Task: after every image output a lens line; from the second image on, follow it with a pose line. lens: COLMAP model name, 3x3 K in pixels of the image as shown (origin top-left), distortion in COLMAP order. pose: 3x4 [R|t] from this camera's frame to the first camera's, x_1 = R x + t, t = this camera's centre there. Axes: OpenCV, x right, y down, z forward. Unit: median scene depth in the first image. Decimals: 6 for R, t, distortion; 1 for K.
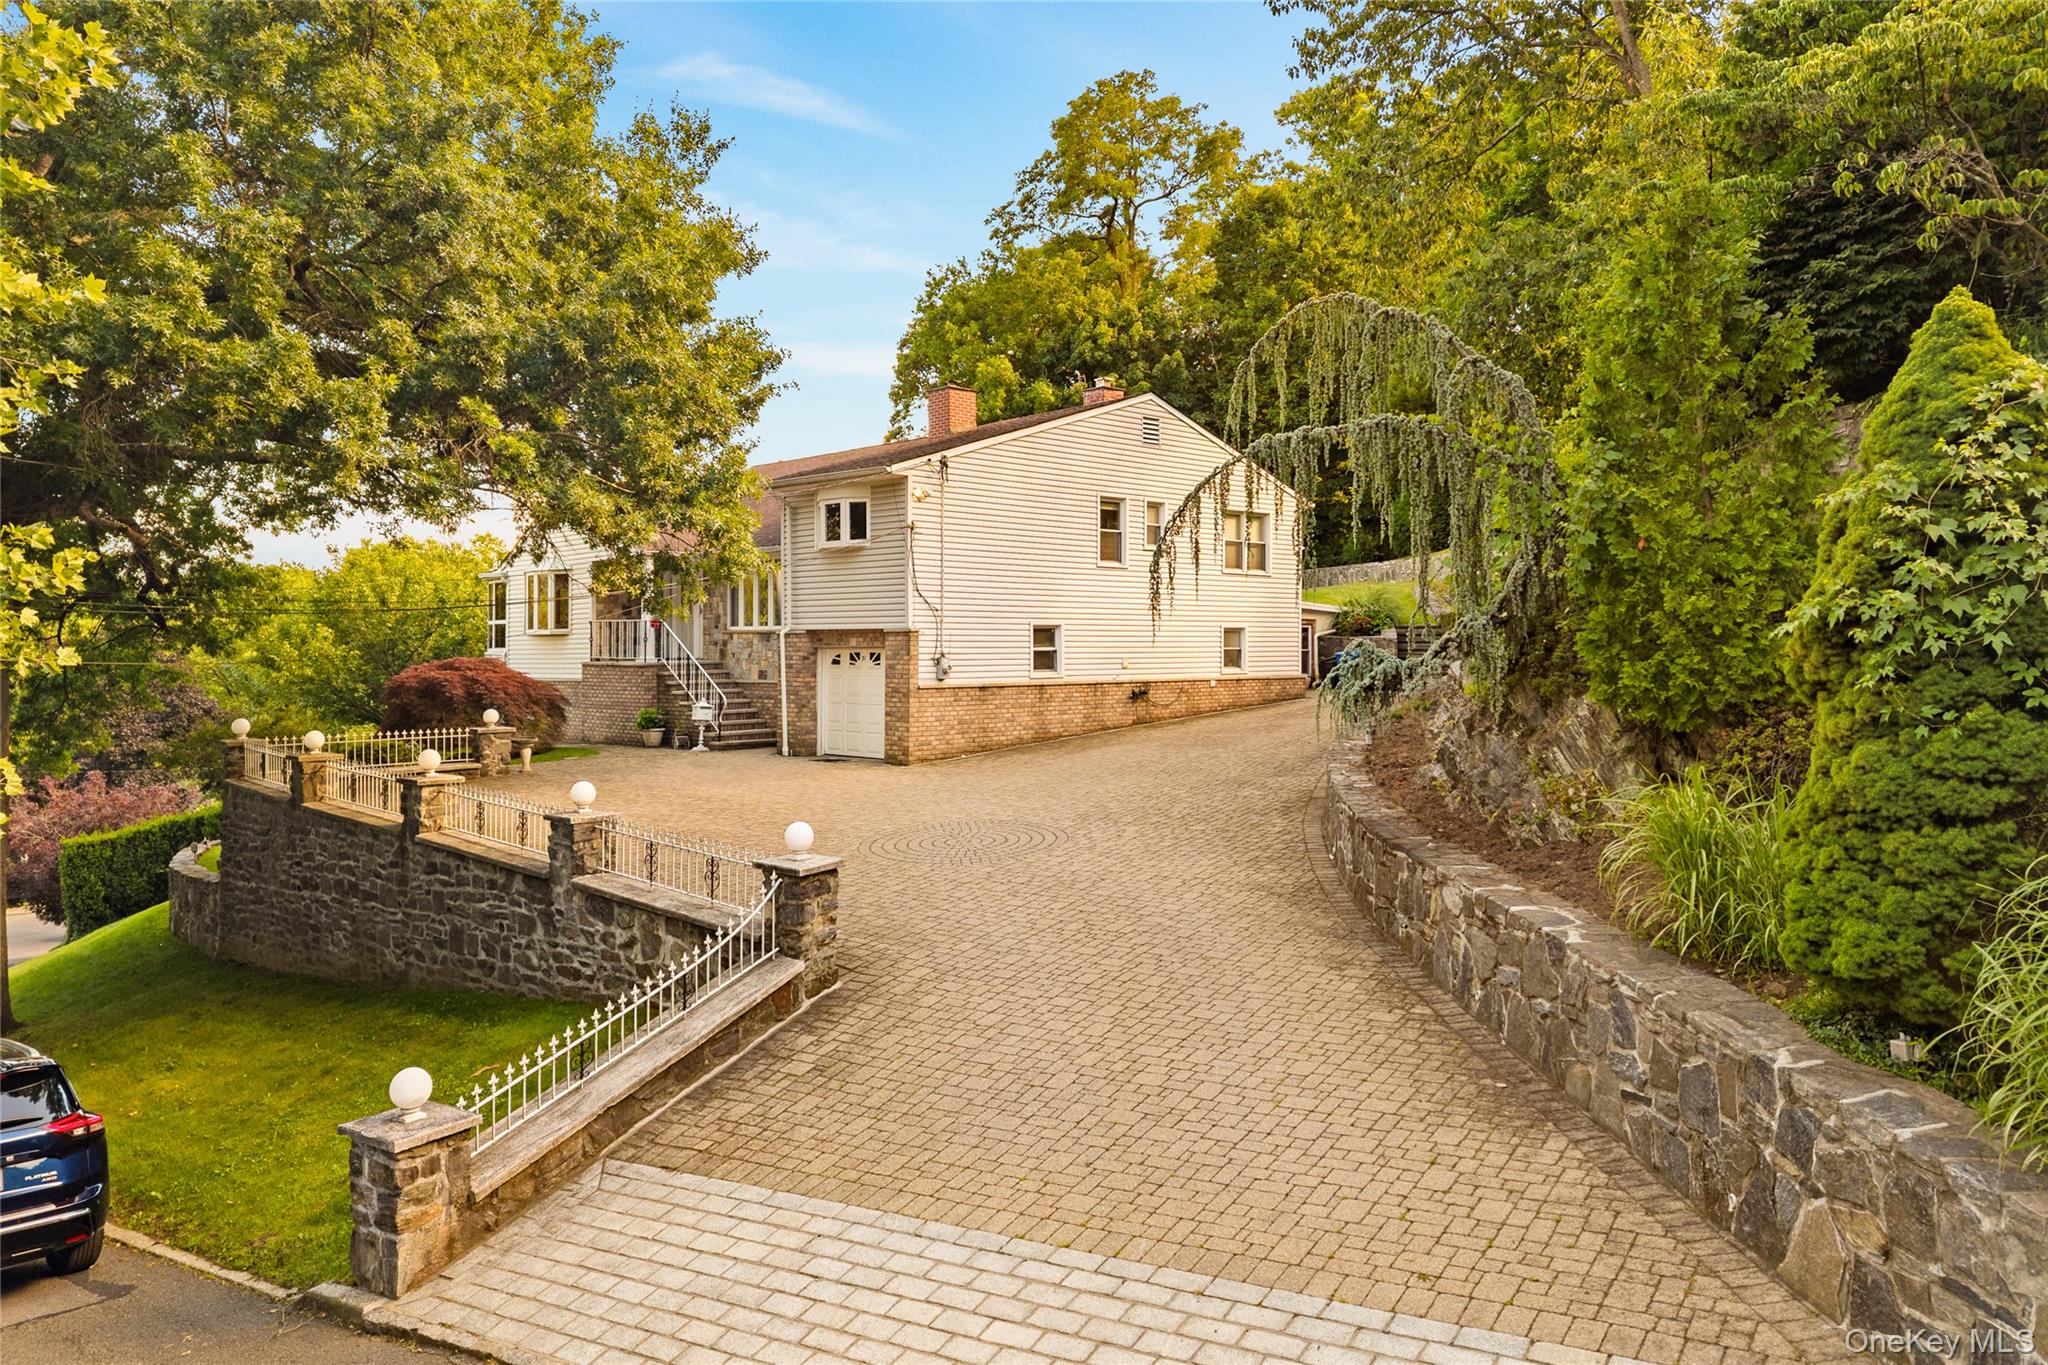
lens RADIAL K [[1442.9, 0, 1073.5], [0, 1442.9, 558.7], [0, 0, 1]] dist [0.007090, 0.000124]
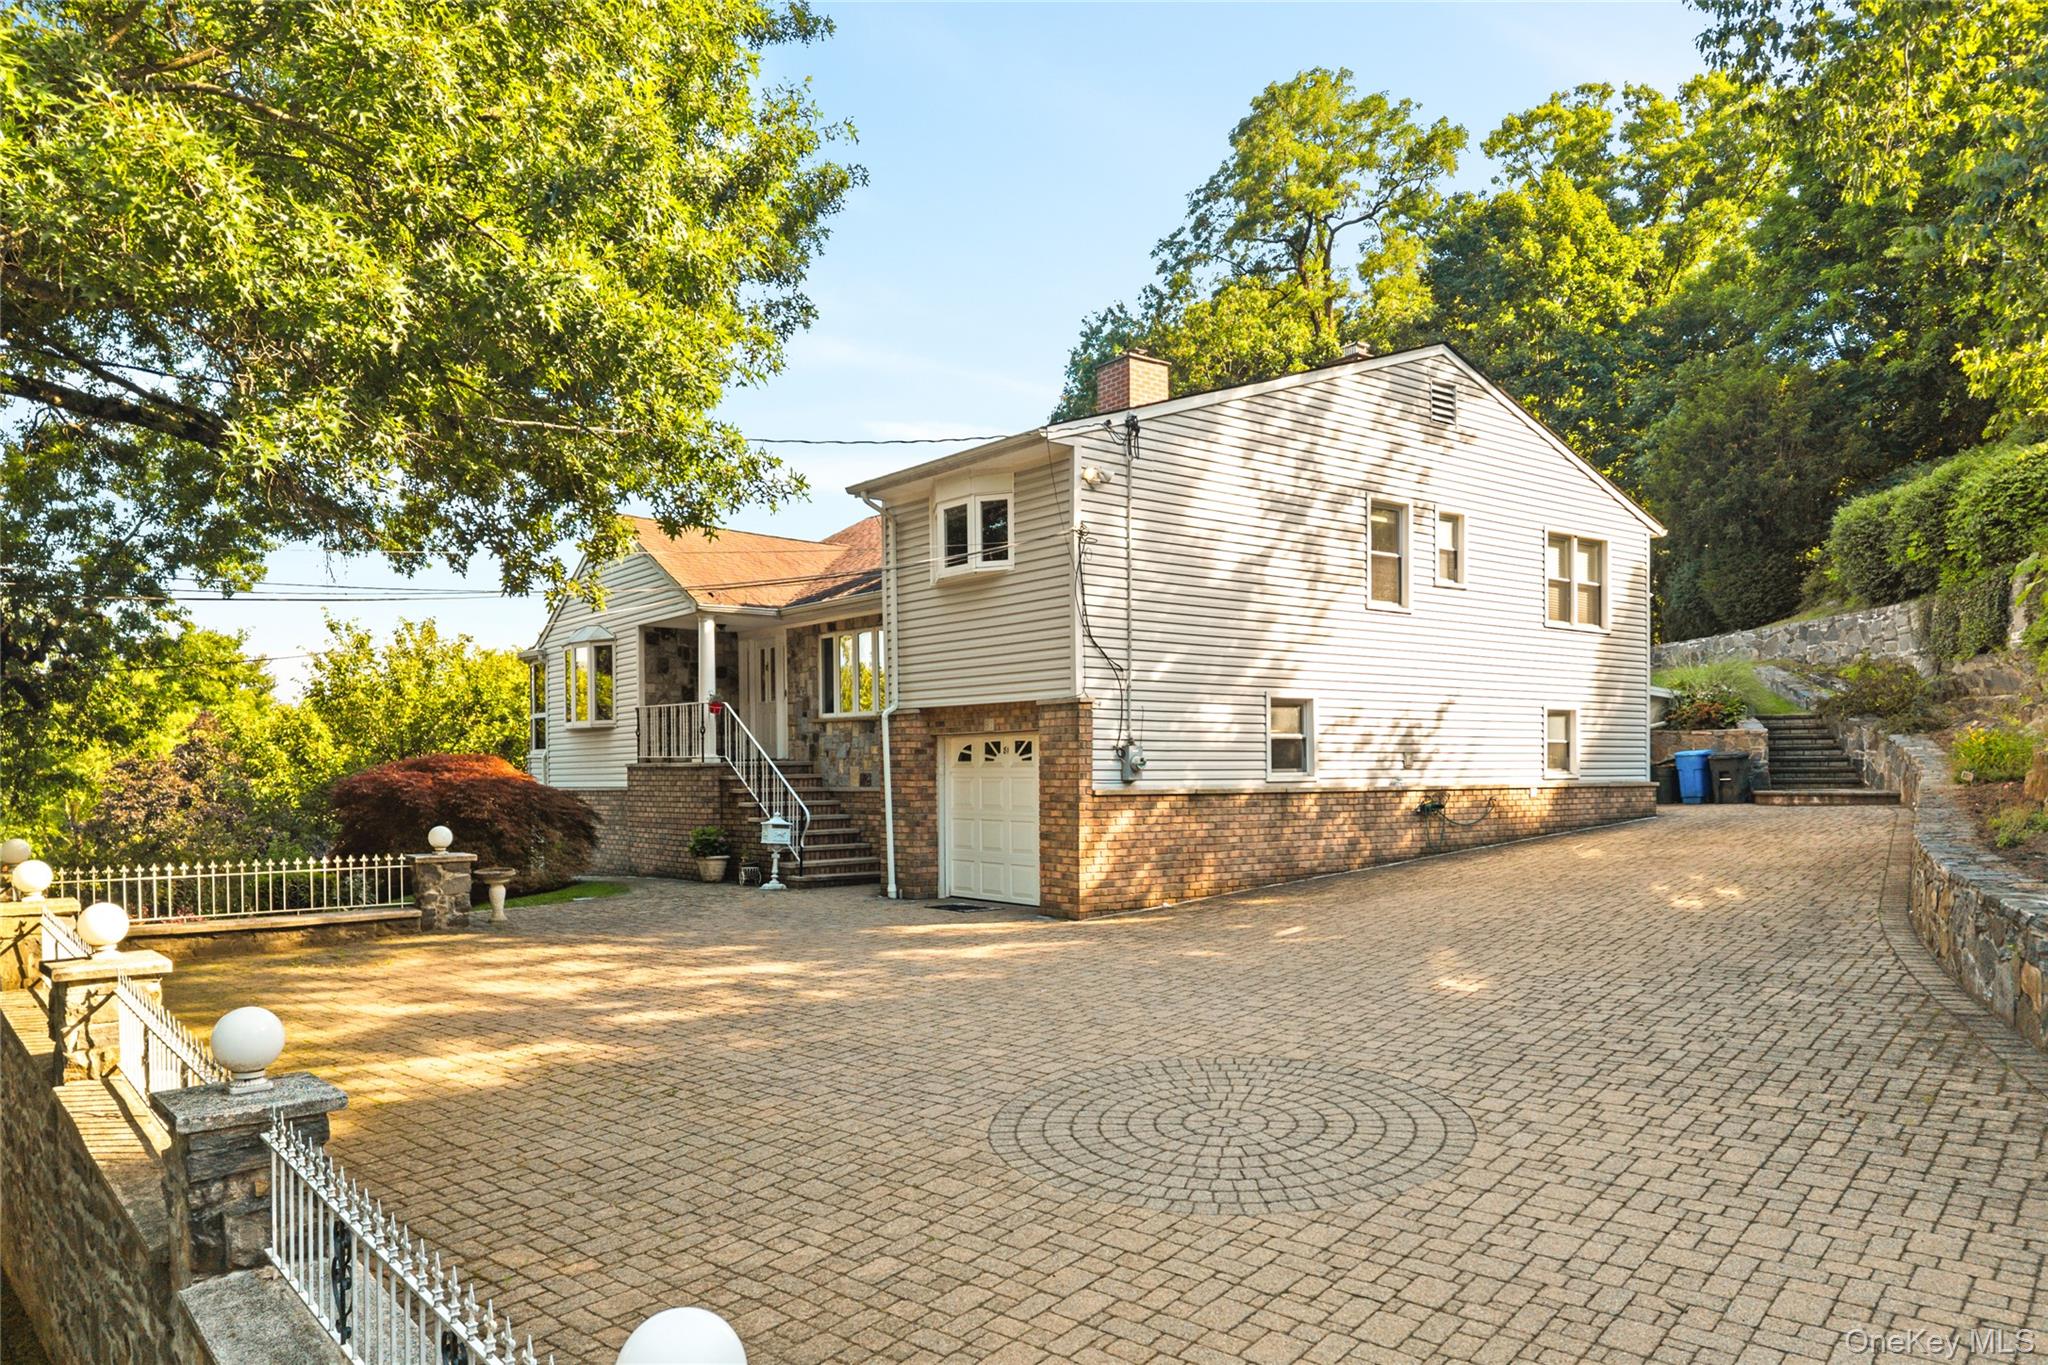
lens RADIAL K [[1406.2, 0, 1029.4], [0, 1406.2, 767.3], [0, 0, 1]] dist [0.041400, 0.000286]
pose [[0.990938, -0.002342, -0.134300, -0.045860], [0.009982, 0.998367, 0.056243, 0.037496], [0.133949, -0.057074, 0.989343, 0.343421]]
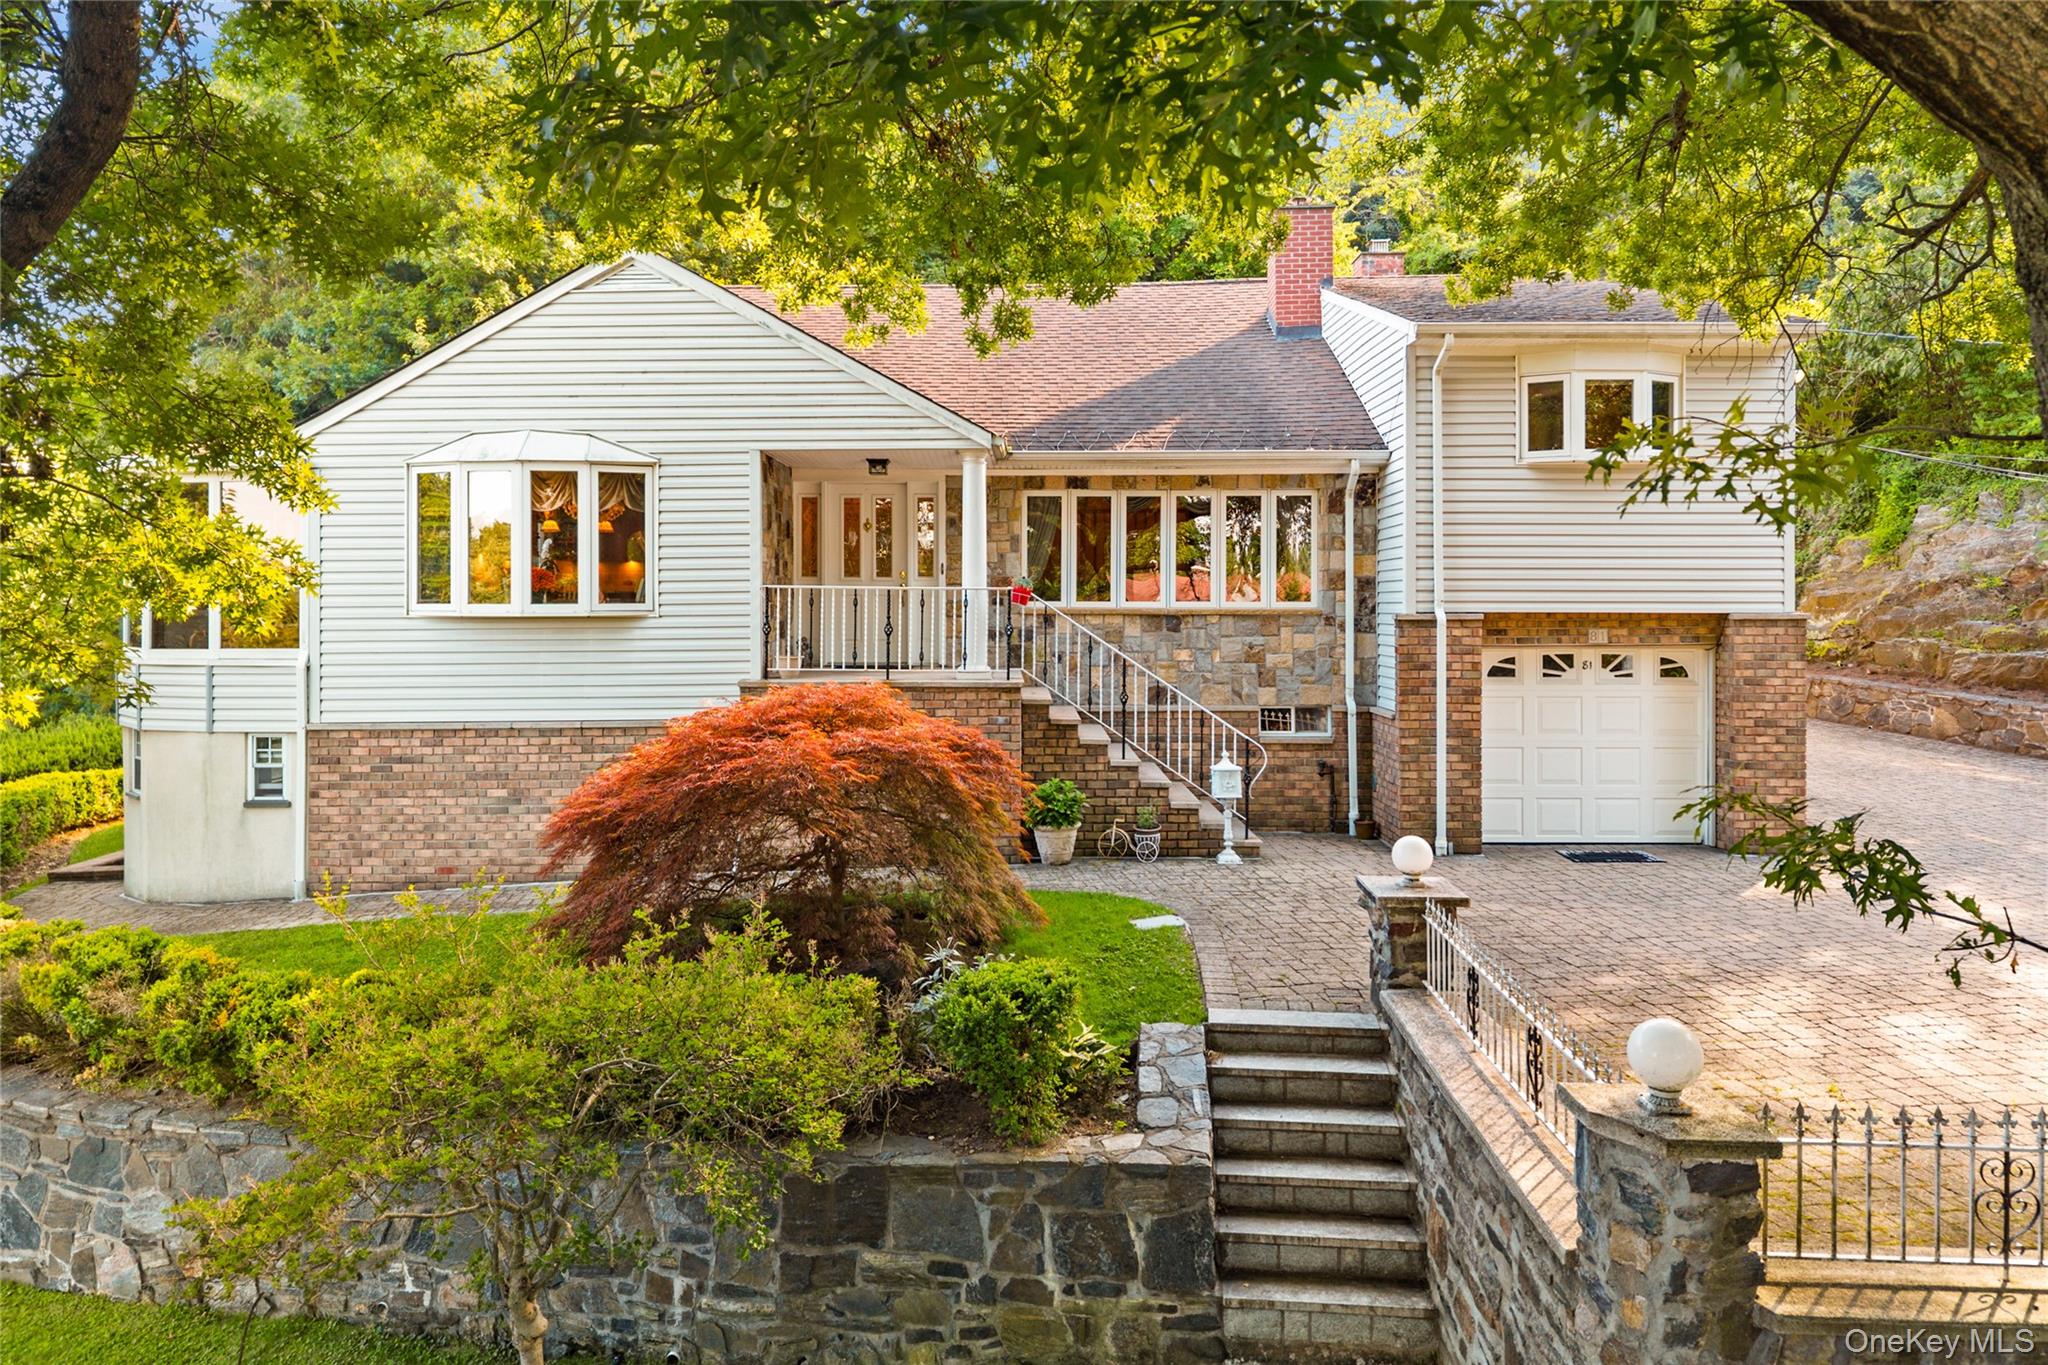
lens RADIAL K [[1410.6, 0, 1019.9], [0, 1410.6, 554.5], [0, 0, 1]] dist [-0.003439, 0.000393]
pose [[0.735232, 0.026851, 0.677283, -0.610054], [-0.041926, 0.999103, 0.005903, 0.029524], [-0.676517, -0.032736, 0.735699, 0.680142]]
